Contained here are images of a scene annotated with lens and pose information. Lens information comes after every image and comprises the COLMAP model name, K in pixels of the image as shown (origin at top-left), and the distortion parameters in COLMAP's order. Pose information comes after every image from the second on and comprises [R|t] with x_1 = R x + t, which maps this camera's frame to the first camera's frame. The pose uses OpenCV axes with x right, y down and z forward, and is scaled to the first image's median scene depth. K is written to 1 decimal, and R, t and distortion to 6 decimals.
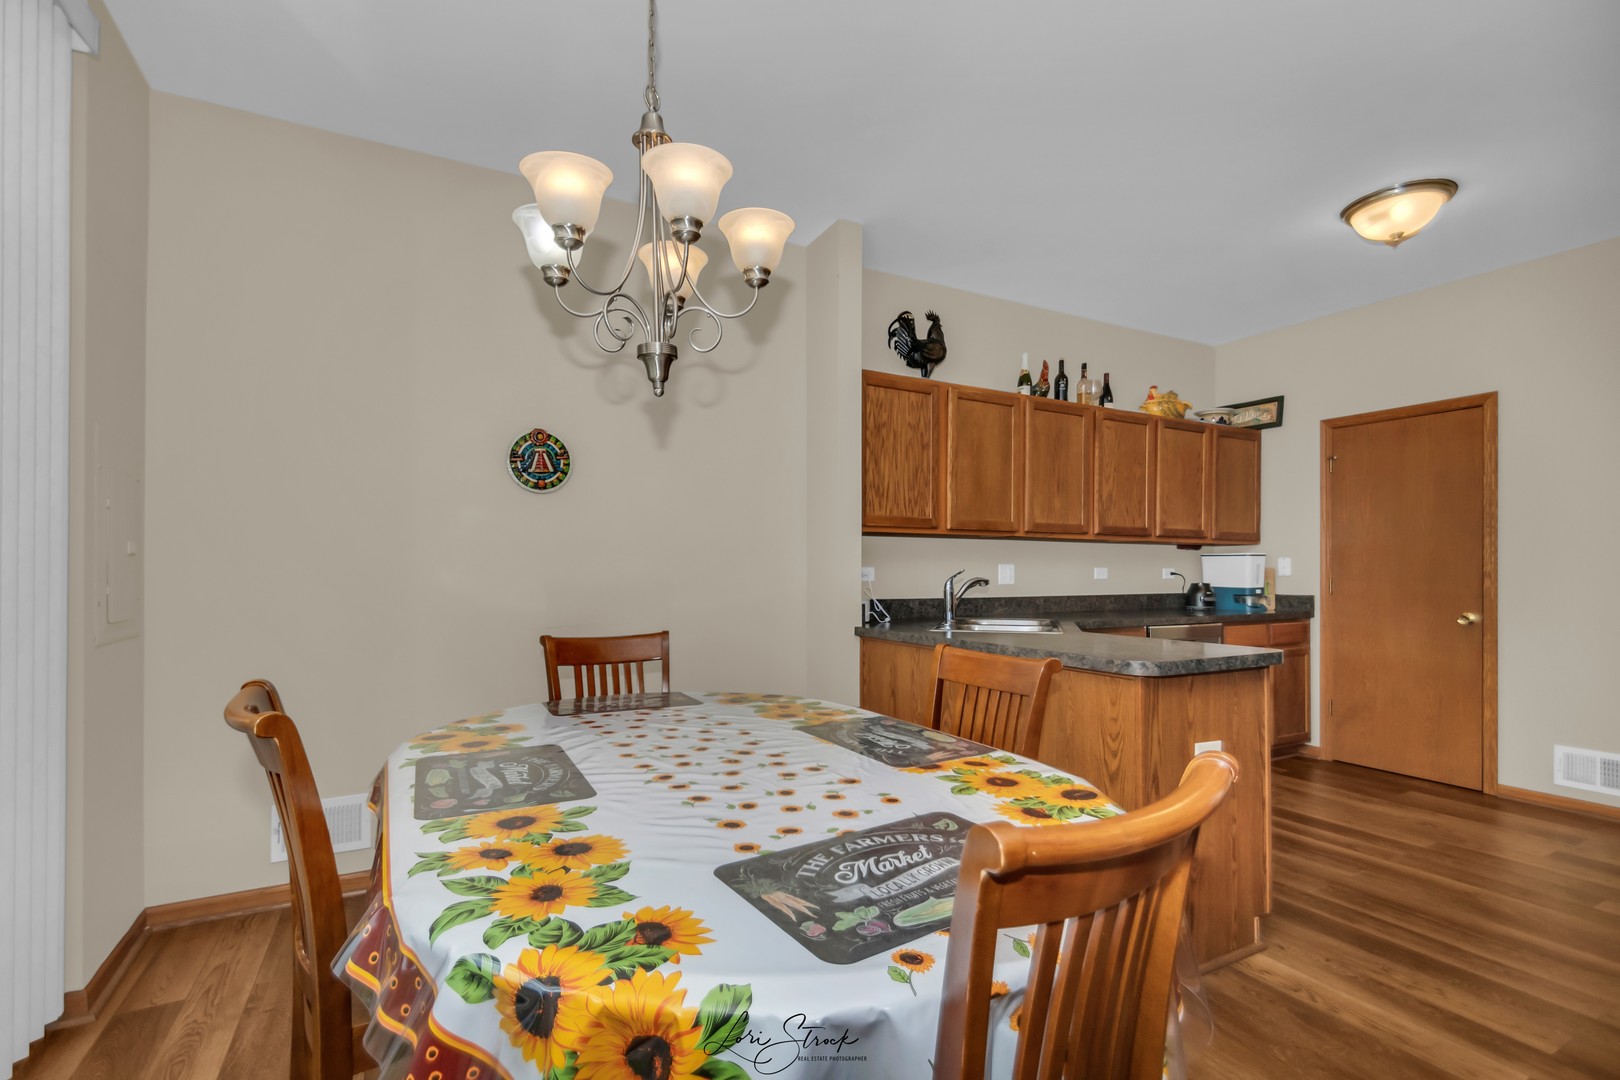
lens RADIAL K [[726.0, 0, 798.2], [0, 726.0, 563.6], [0, 0, 1]] dist [0.013564, -0.009374]
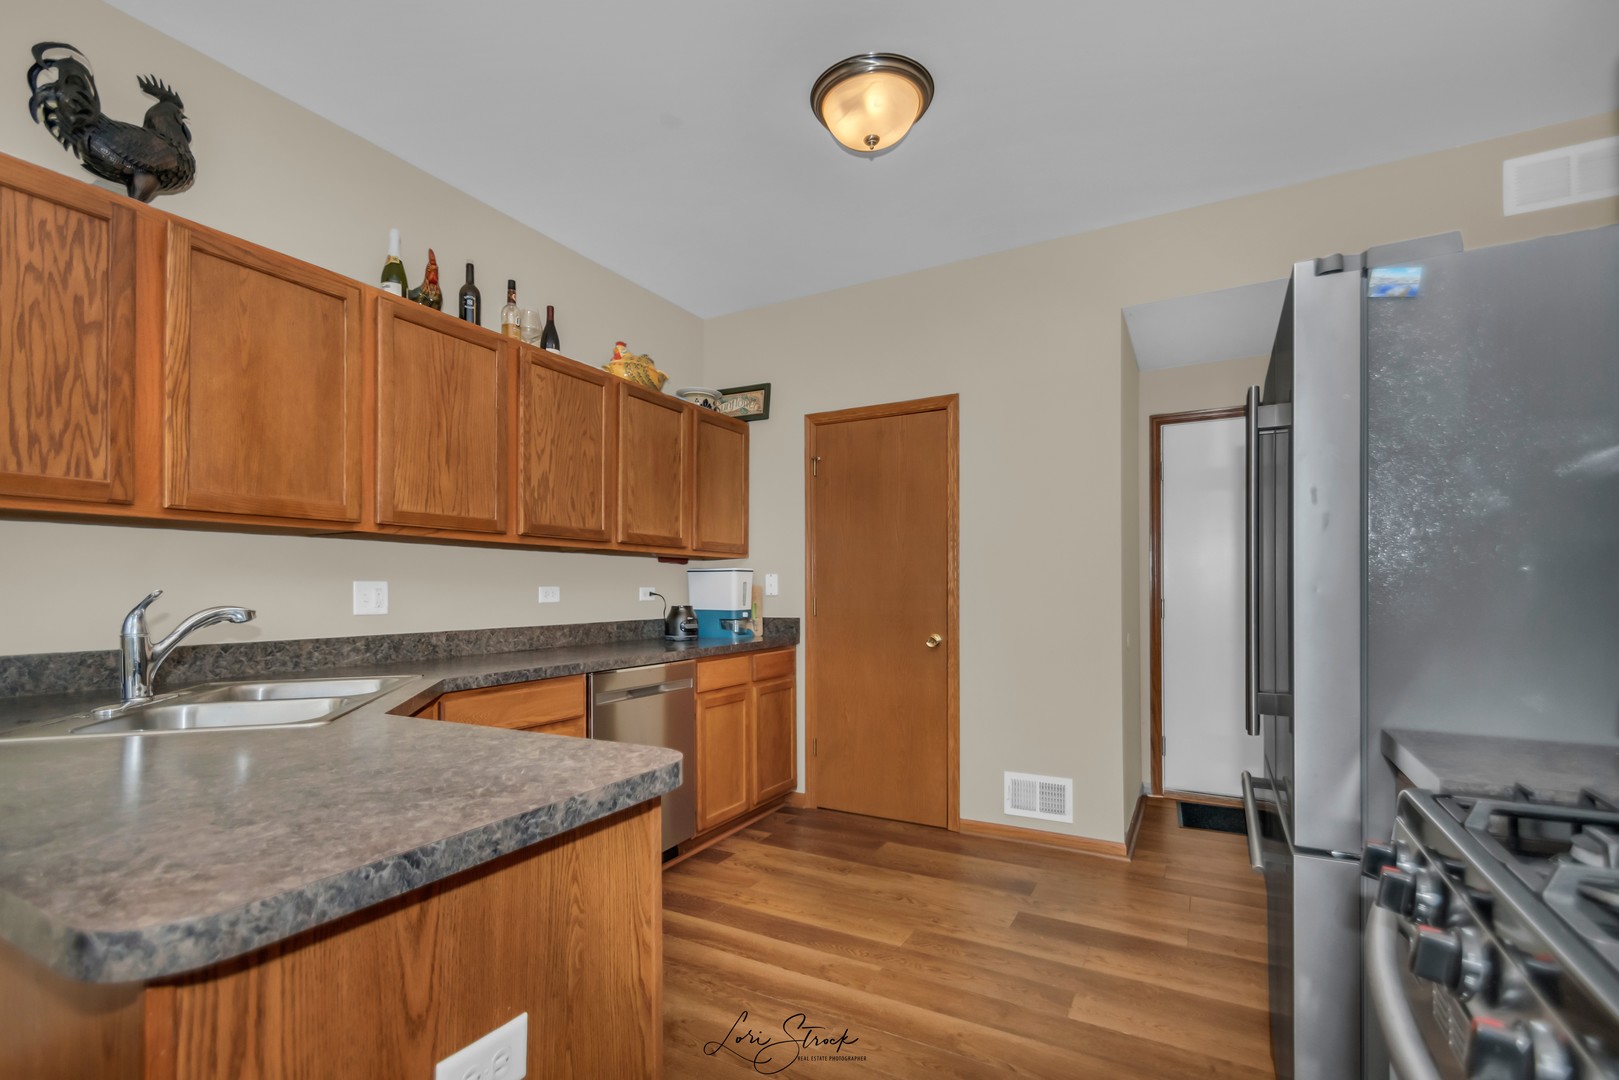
lens RADIAL K [[708.4, 0, 807.9], [0, 708.4, 580.2], [0, 0, 1]] dist [-0.003895, -0.000308]
pose [[0.830990, 0.001609, 0.556285, 0.261509], [0.001151, 0.999989, -0.004611, 0.003131], [-0.556286, 0.004471, 0.830979, 0.313080]]
